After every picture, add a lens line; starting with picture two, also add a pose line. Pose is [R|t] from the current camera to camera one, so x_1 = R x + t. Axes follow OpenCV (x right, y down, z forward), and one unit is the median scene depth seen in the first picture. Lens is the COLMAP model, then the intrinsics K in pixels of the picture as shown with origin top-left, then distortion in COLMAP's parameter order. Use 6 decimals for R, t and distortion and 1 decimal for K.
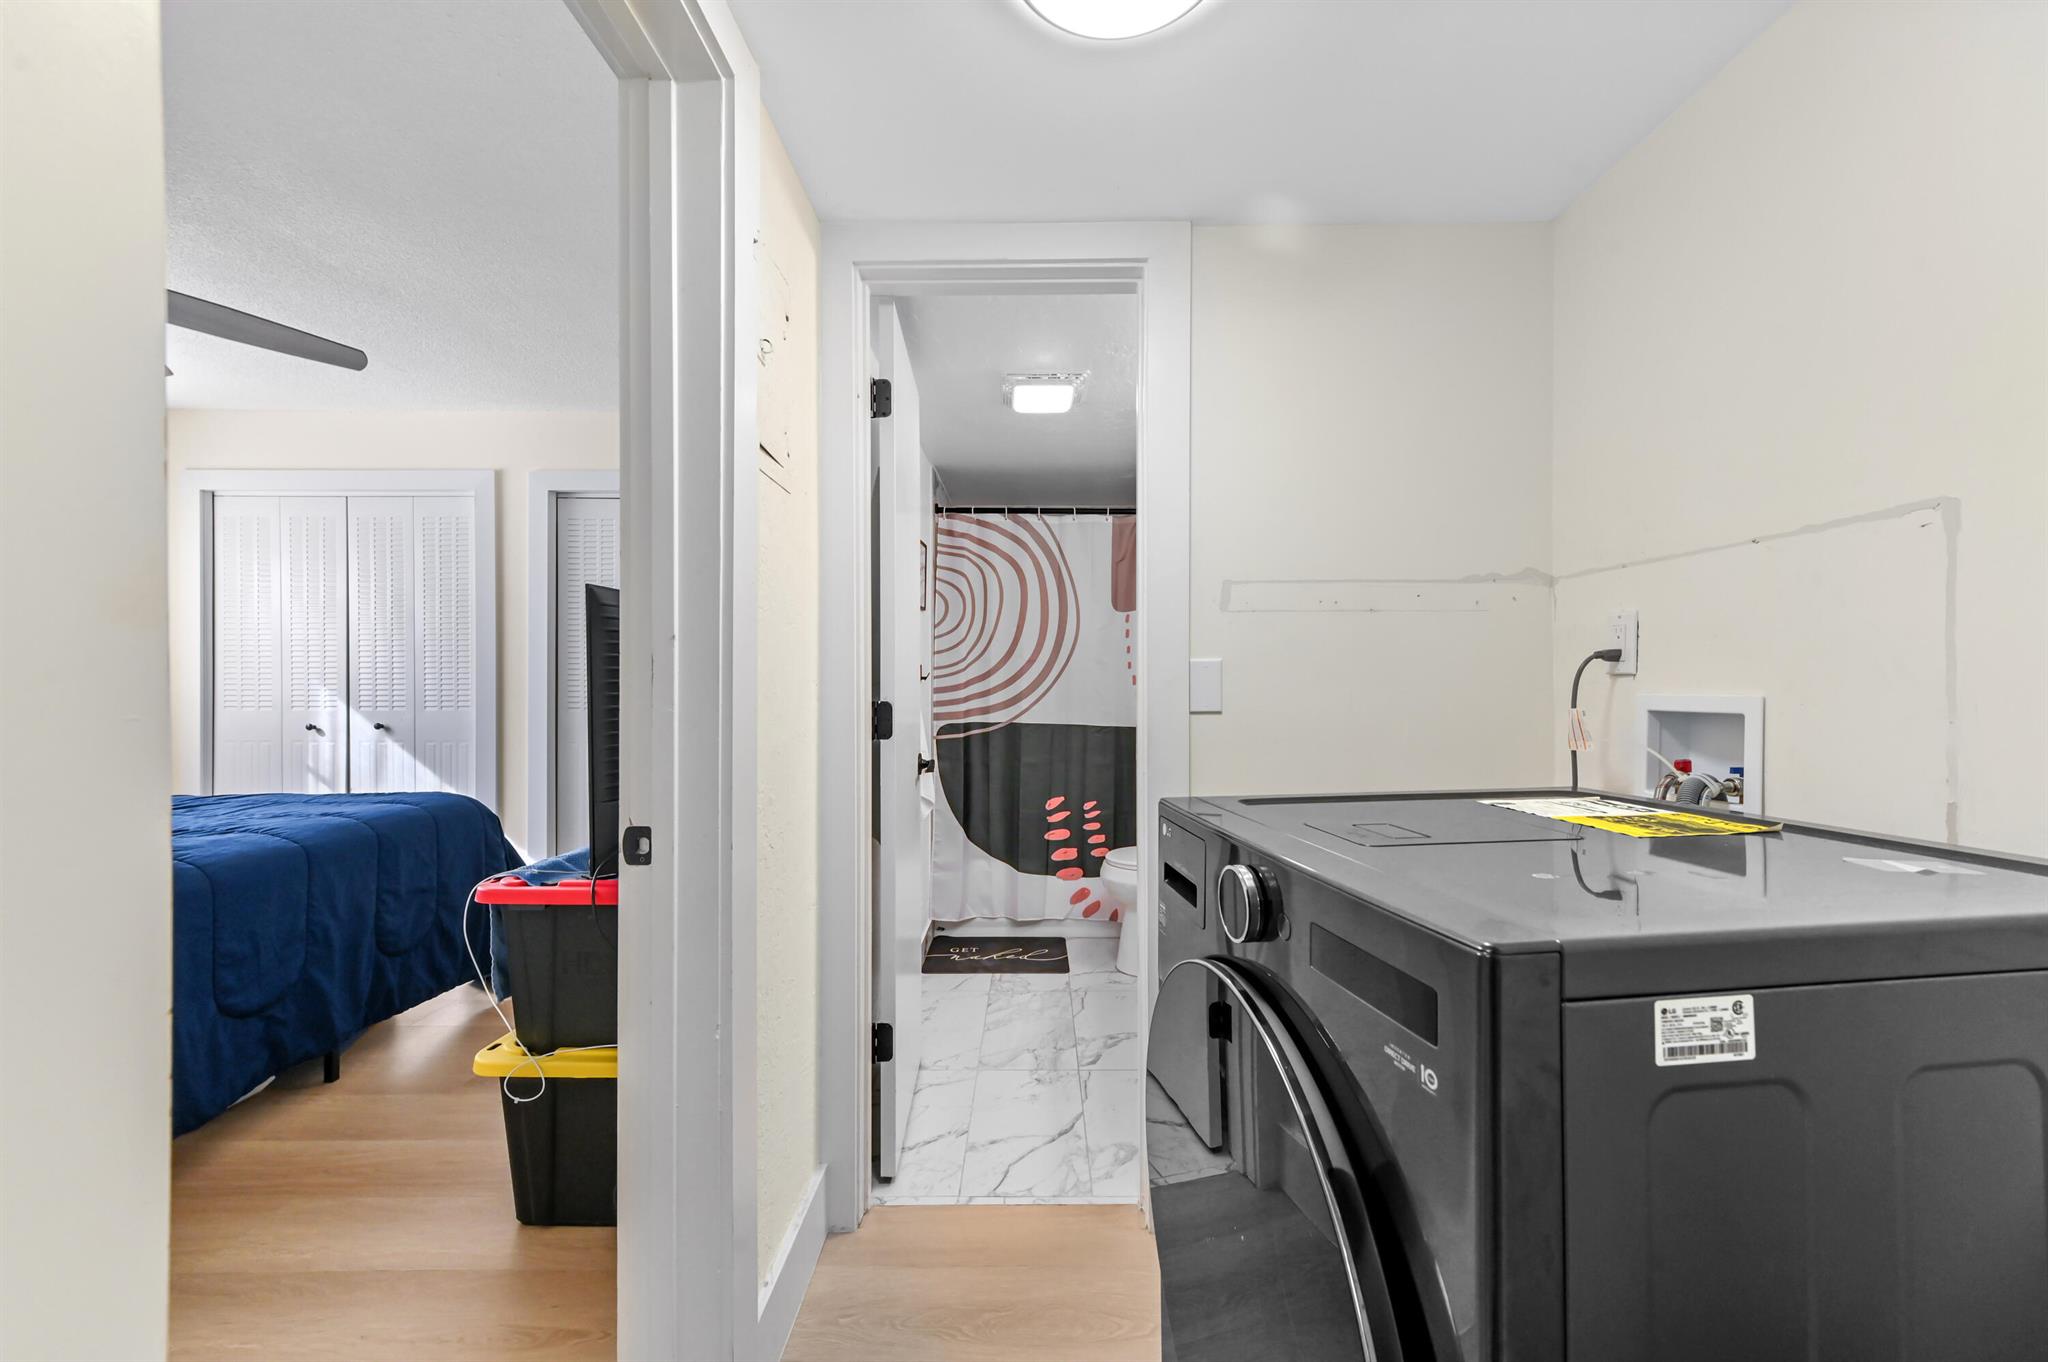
lens RADIAL K [[803.4, 0, 1021.8], [0, 803.4, 675.0], [0, 0, 1]] dist [0.012250, 0.001122]
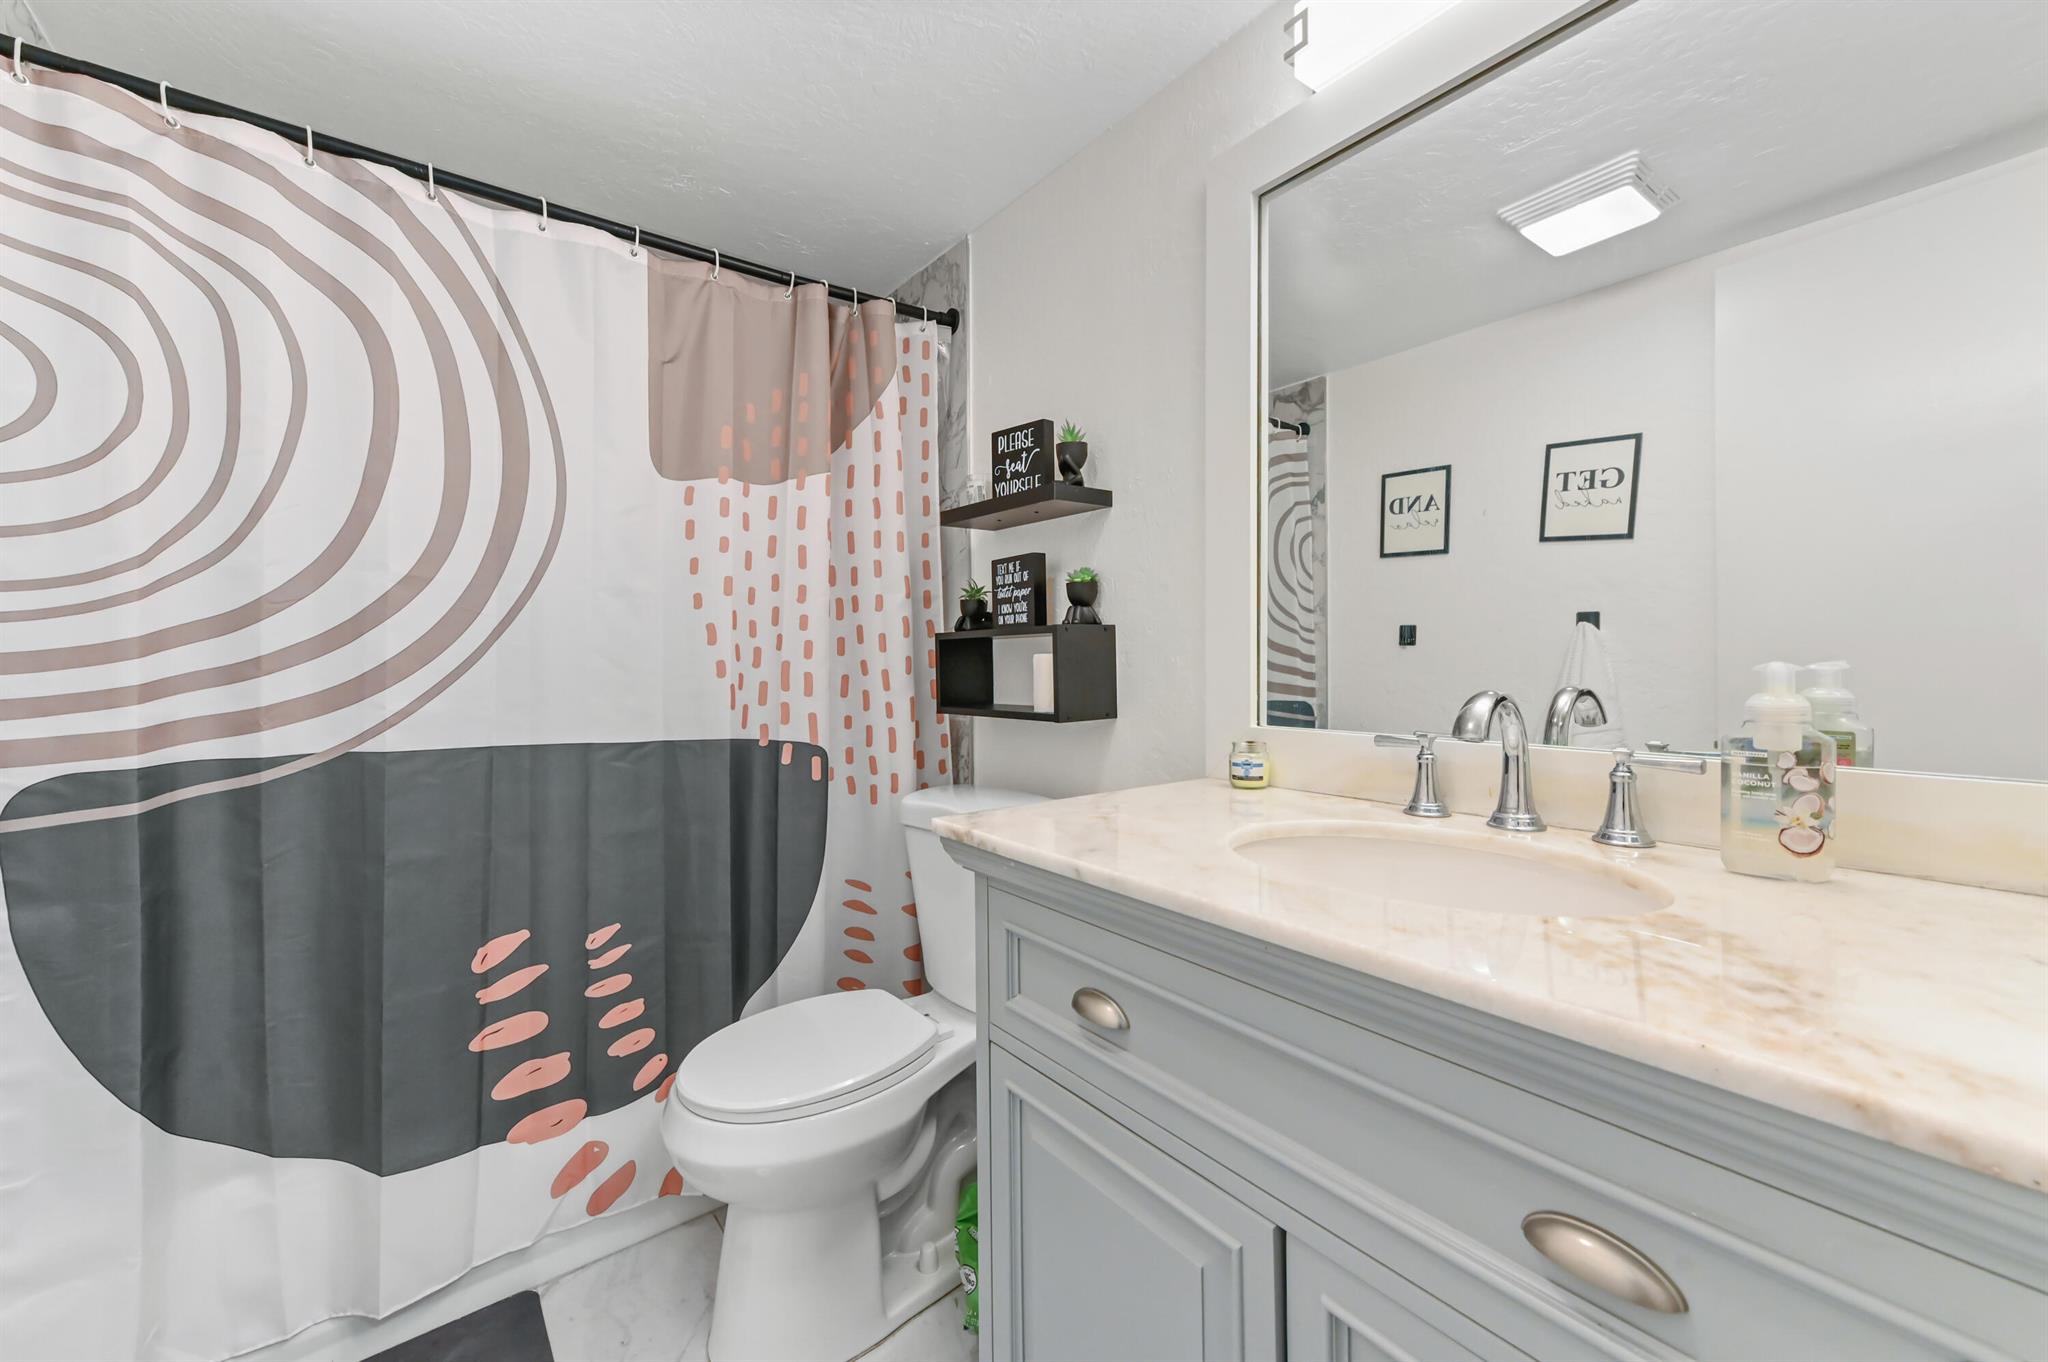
lens RADIAL K [[803.4, 0, 1026.9], [0, 803.4, 666.9], [0, 0, 1]] dist [0.012250, 0.001122]
pose [[0.793310, -0.017731, 0.608560, 0.007273], [0.015642, 0.999839, 0.008740, 0.023322], [-0.608617, 0.002585, 0.793460, 0.538279]]
